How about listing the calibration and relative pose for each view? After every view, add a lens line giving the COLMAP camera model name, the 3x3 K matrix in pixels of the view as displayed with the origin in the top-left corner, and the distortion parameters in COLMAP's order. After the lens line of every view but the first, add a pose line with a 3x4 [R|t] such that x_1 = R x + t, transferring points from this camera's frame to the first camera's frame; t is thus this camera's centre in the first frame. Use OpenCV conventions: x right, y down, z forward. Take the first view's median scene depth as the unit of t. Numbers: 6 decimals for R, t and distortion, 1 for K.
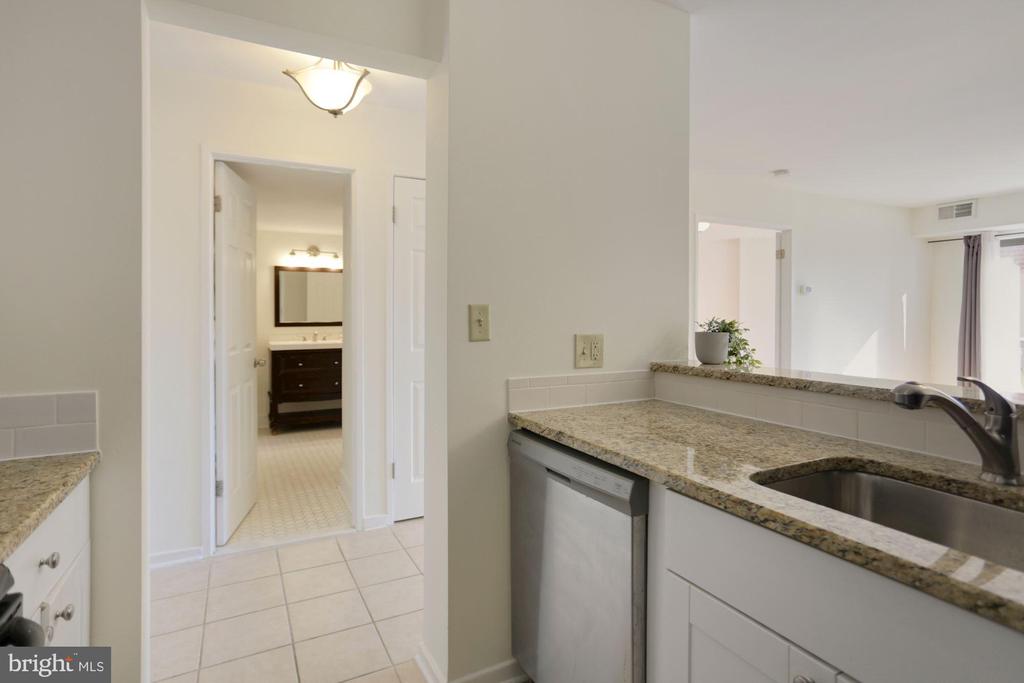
lens RADIAL K [[532.2, 0, 506.7], [0, 532.2, 316.5], [0, 0, 1]] dist [-0.069183, 0.037366]
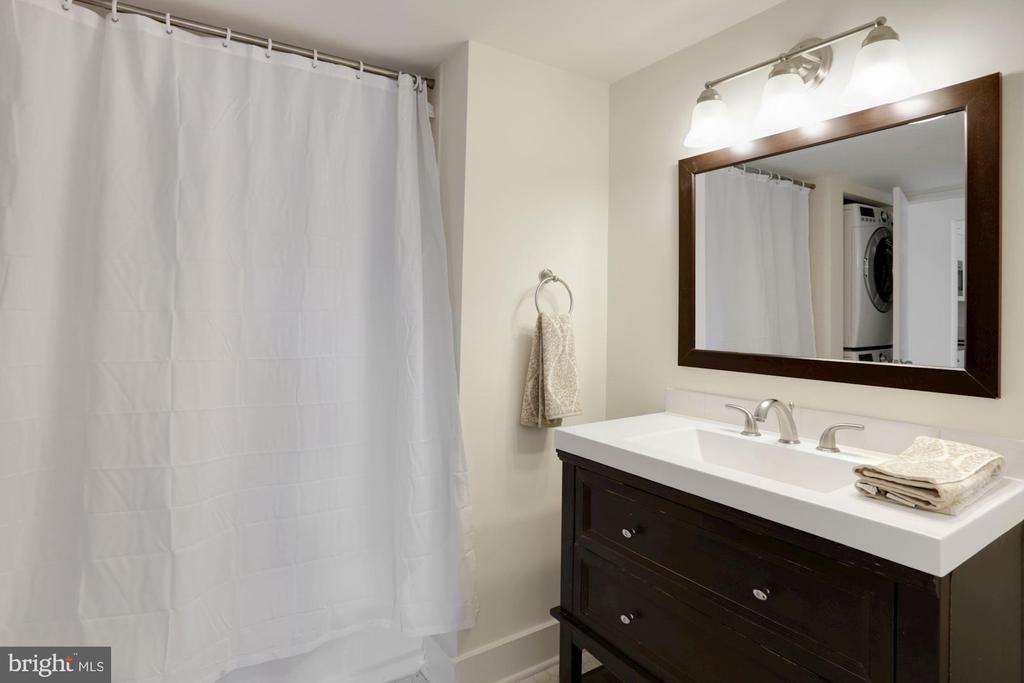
lens RADIAL K [[532.2, 0, 506.7], [0, 532.2, 316.5], [0, 0, 1]] dist [-0.069183, 0.037366]
pose [[0.100100, 0.003170, -0.994972, -0.149853], [-0.008573, 0.999961, 0.002323, -0.006289], [0.994940, 0.008297, 0.100123, 0.868478]]
